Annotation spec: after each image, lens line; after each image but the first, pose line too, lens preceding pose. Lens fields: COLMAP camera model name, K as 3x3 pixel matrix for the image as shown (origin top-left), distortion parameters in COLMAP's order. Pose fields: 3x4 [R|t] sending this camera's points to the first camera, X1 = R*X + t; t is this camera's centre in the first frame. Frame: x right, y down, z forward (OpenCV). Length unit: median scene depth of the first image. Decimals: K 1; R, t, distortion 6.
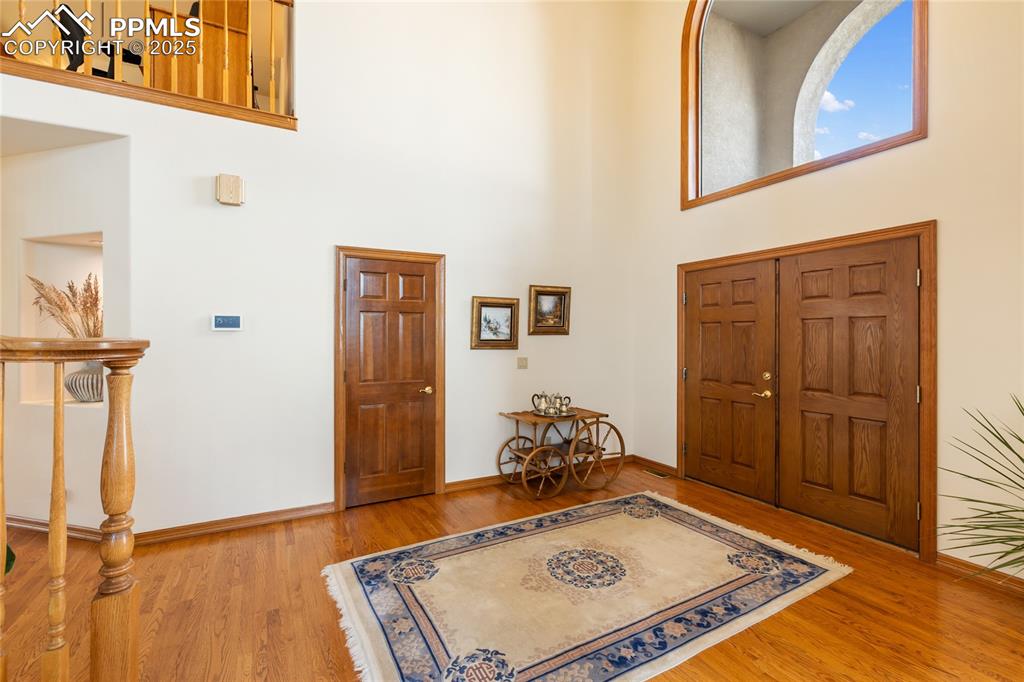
lens RADIAL K [[458.8, 0, 514.5], [0, 458.8, 338.4], [0, 0, 1]] dist [0.001048, 0.000016]
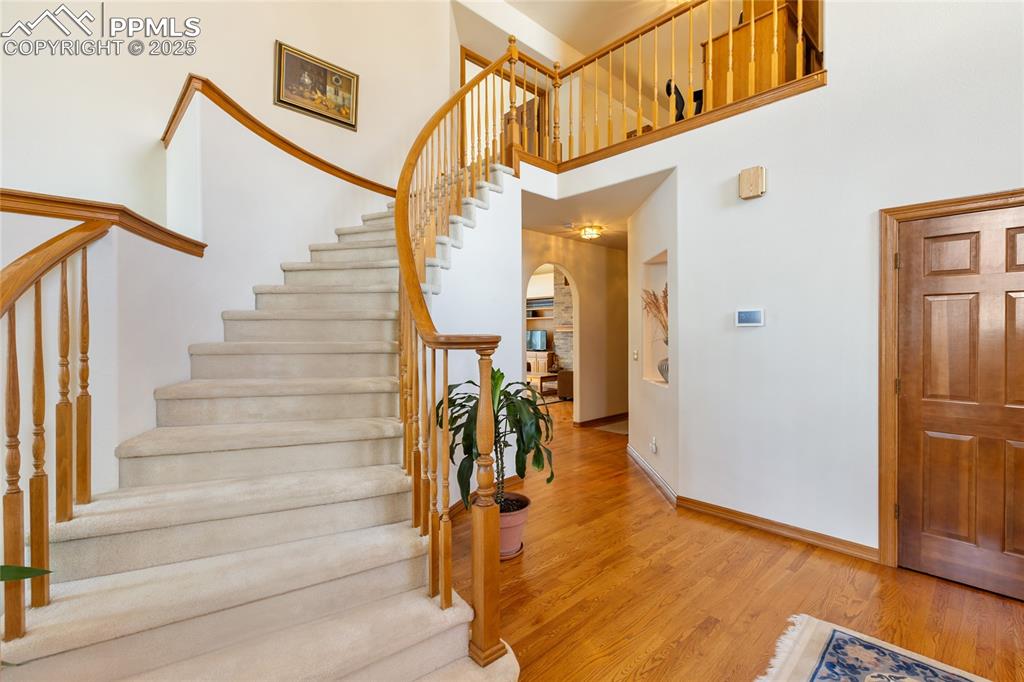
lens RADIAL K [[458.8, 0, 514.5], [0, 458.8, 338.4], [0, 0, 1]] dist [0.001048, 0.000016]
pose [[0.256456, 0.011139, -0.966492, 0.198759], [-0.000198, 0.999934, 0.011472, -0.001724], [0.966556, -0.002750, 0.256441, 0.244527]]
